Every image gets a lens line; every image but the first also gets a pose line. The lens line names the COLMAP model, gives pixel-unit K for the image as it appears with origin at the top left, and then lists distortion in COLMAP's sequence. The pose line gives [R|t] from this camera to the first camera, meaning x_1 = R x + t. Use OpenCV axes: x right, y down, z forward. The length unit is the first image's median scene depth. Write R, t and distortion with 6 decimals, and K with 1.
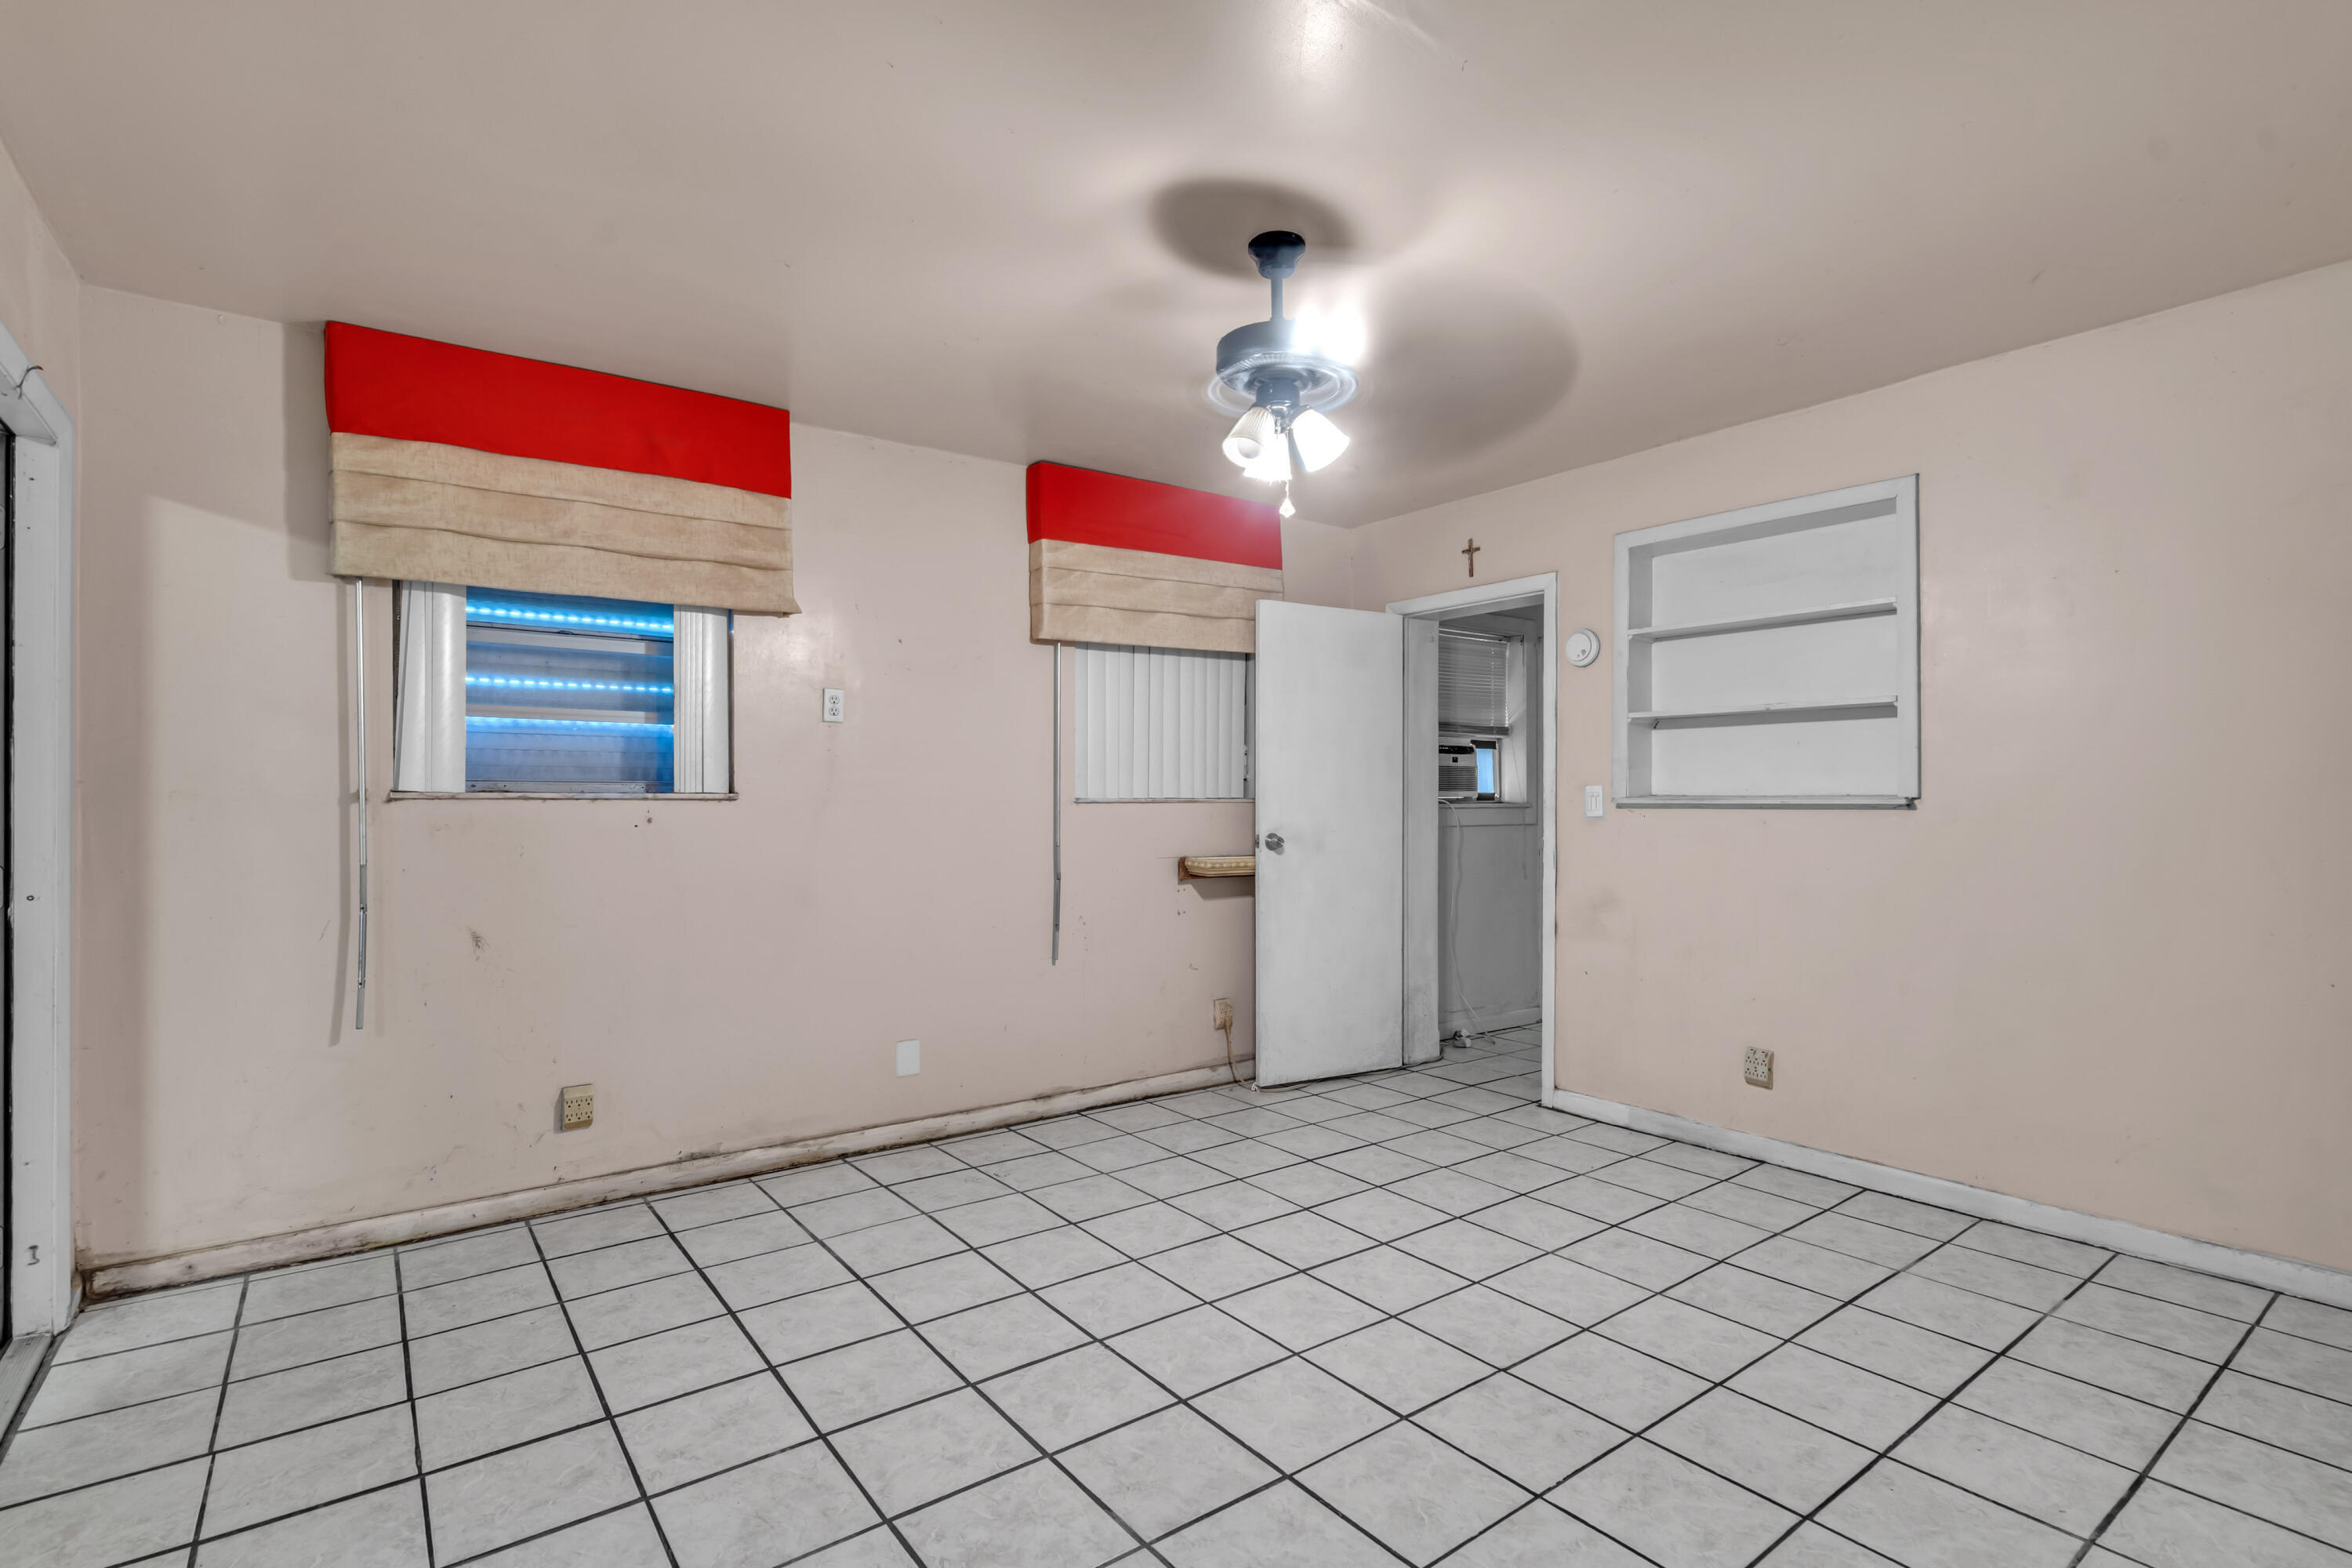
lens RADIAL K [[1097.3, 0, 1180.6], [0, 1097.3, 795.3], [0, 0, 1]] dist [0.012662, 0.000171]
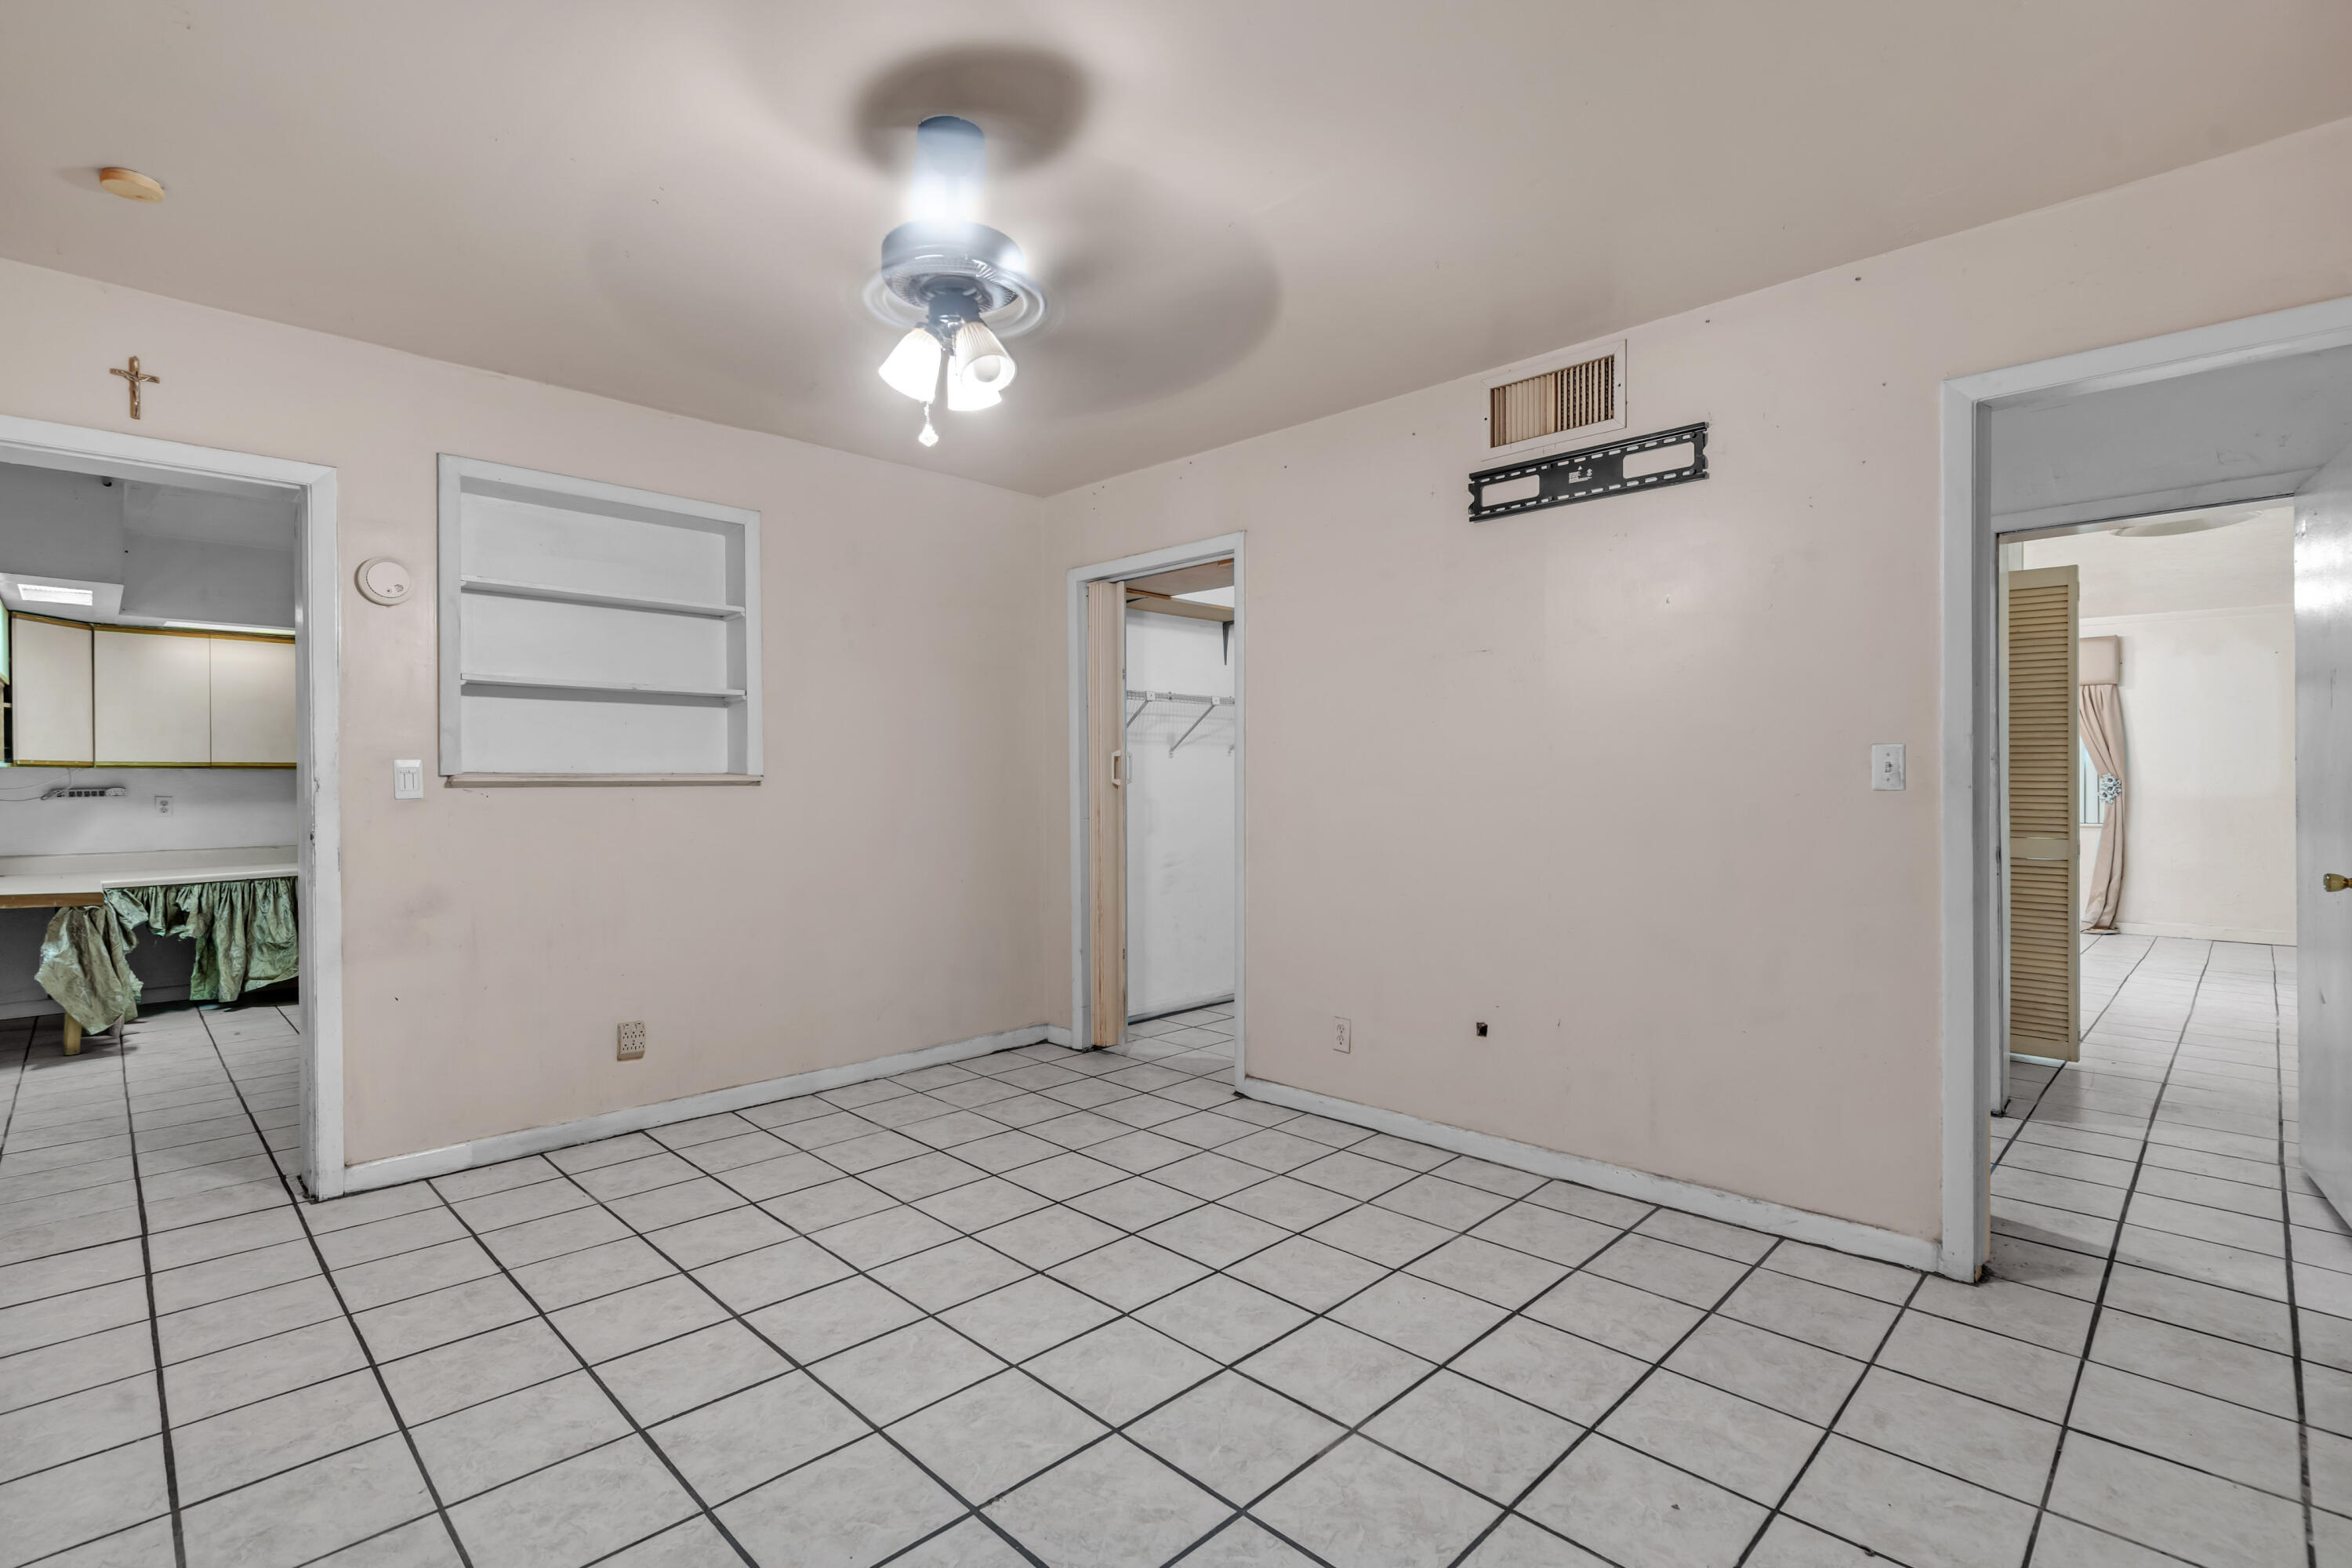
lens RADIAL K [[1099.7, 0, 1151.8], [0, 1099.7, 781.6], [0, 0, 1]] dist [0.015737, 0.000548]
pose [[-0.108107, -0.000822, 0.994139, -0.584867], [-0.000590, 1.000000, 0.000763, 0.007602], [-0.994139, -0.000504, -0.108107, 0.685788]]
